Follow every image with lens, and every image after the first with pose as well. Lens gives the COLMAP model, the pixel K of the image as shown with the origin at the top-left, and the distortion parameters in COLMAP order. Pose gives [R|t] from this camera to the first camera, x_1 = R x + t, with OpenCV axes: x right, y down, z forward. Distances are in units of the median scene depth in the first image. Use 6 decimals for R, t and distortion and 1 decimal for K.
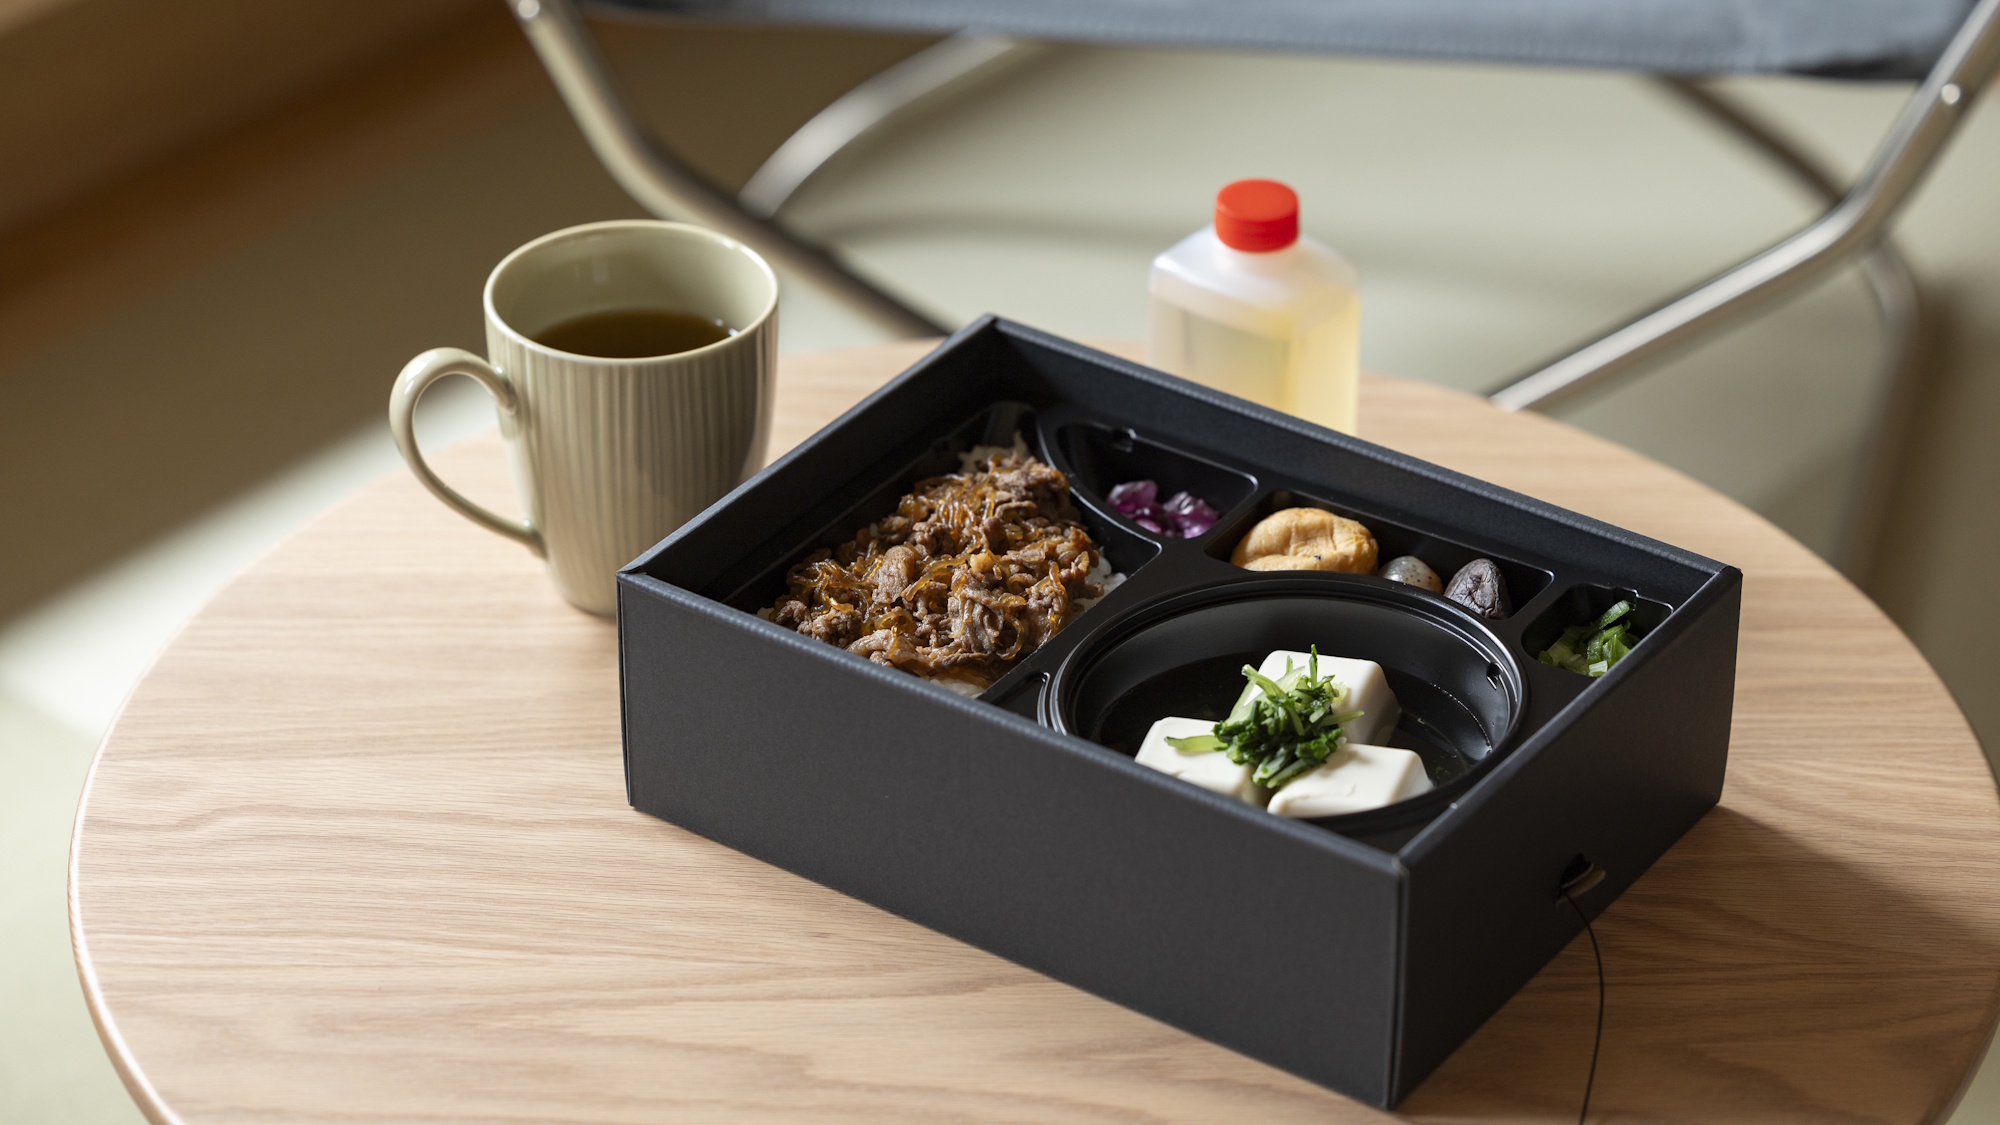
lens RADIAL K [[6448.6, 0, 1000.0], [0, 6448.6, 562.5], [0, 0, 1]] dist [0.073622, 0.683988]
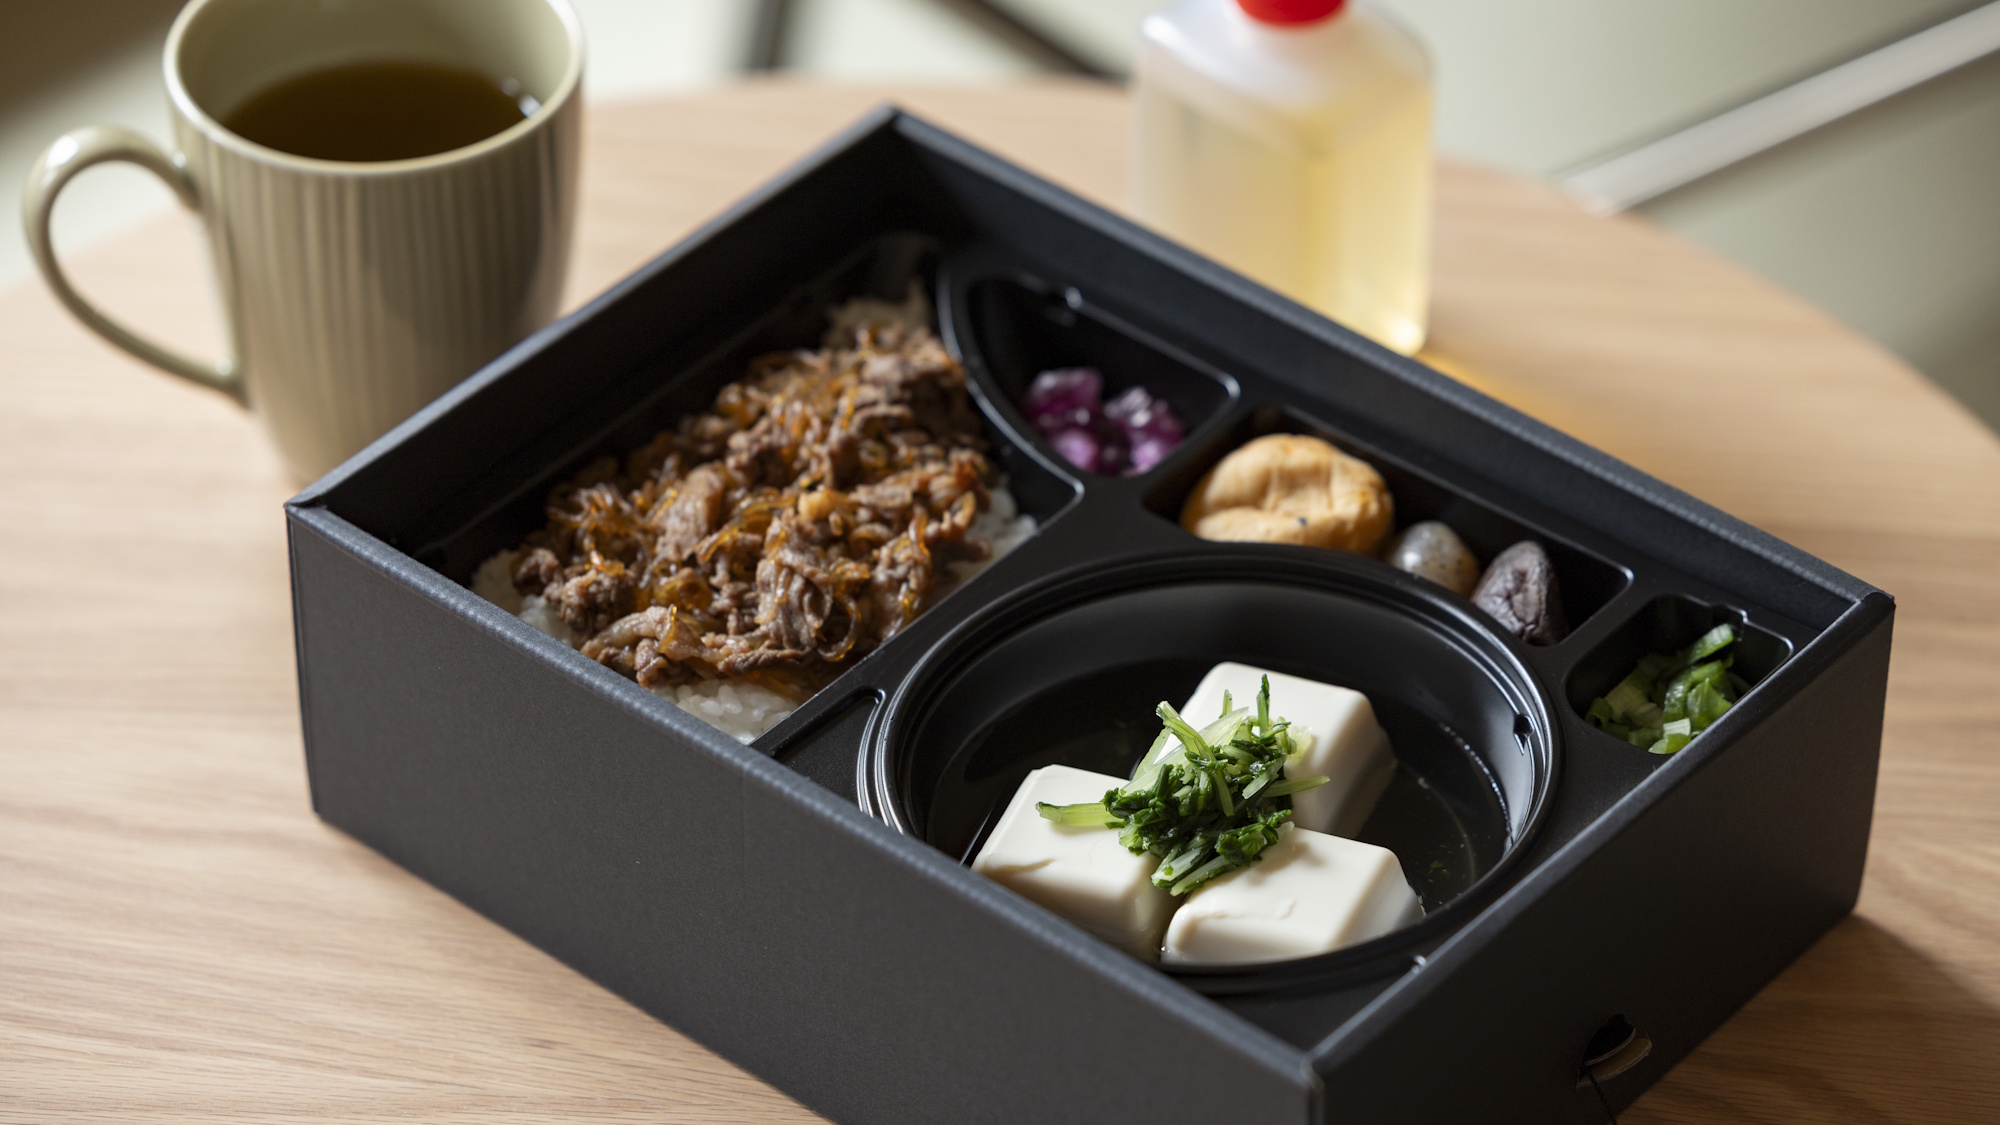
lens RADIAL K [[7730.5, 0, 1000.0], [0, 7730.5, 562.5], [0, 0, 1]] dist [-0.037870, -0.069181]
pose [[0.995023, 0.055651, -0.082653, 0.087174], [-0.044987, 0.991047, 0.125703, -0.100836], [0.088908, -0.121359, 0.988619, 0.177484]]
